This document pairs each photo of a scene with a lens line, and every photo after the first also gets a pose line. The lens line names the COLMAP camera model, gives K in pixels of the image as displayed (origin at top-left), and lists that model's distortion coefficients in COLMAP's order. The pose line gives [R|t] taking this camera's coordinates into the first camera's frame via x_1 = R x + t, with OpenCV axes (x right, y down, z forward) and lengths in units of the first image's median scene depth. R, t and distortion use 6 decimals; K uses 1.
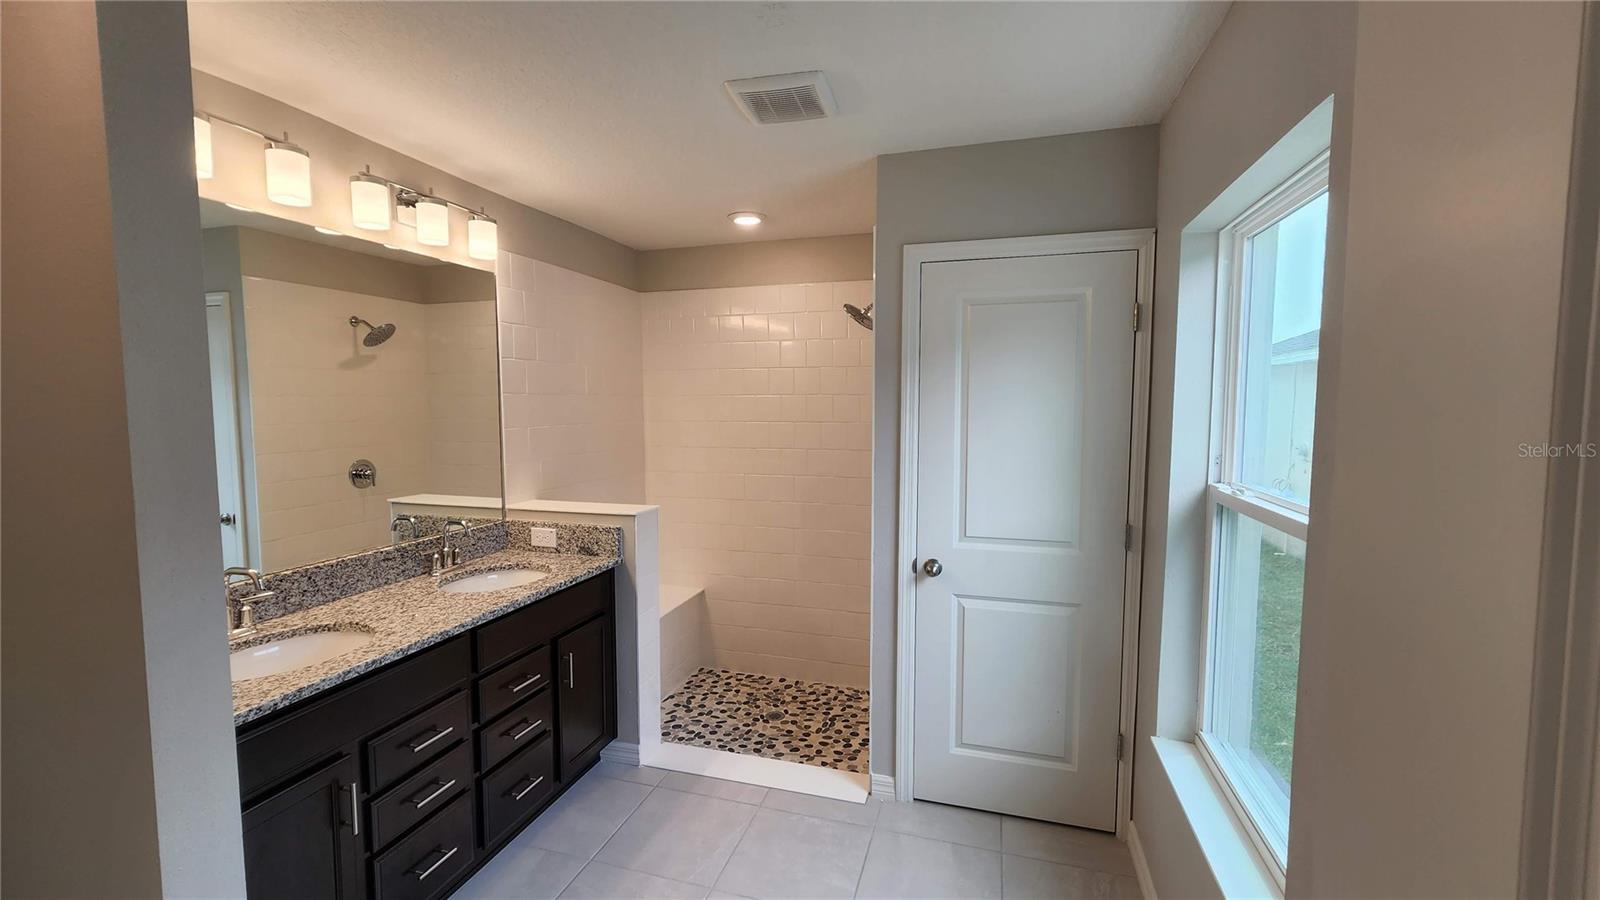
lens RADIAL K [[652.6, 0, 798.9], [0, 652.6, 450.3], [0, 0, 1]] dist [-0.001888, 0.000051]
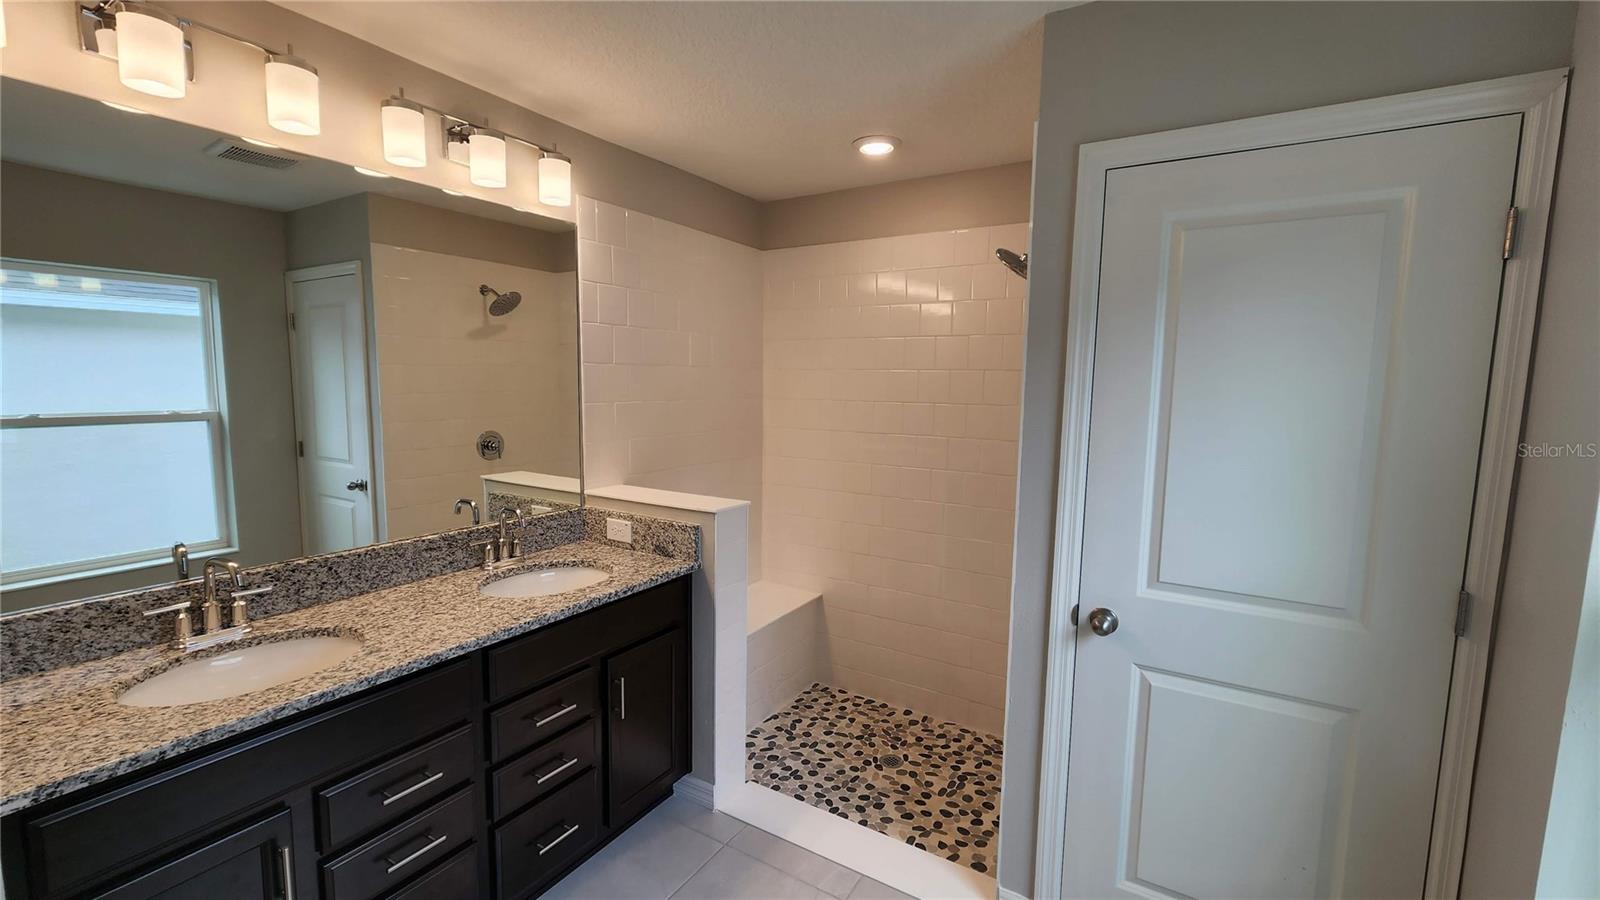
lens RADIAL K [[652.6, 0, 804.2], [0, 652.6, 448.8], [0, 0, 1]] dist [-0.001888, 0.000051]
pose [[0.967090, 0.041447, -0.251038, 0.060602], [-0.034094, 0.998855, 0.033569, -0.012240], [0.252141, -0.023906, 0.967395, 0.240535]]
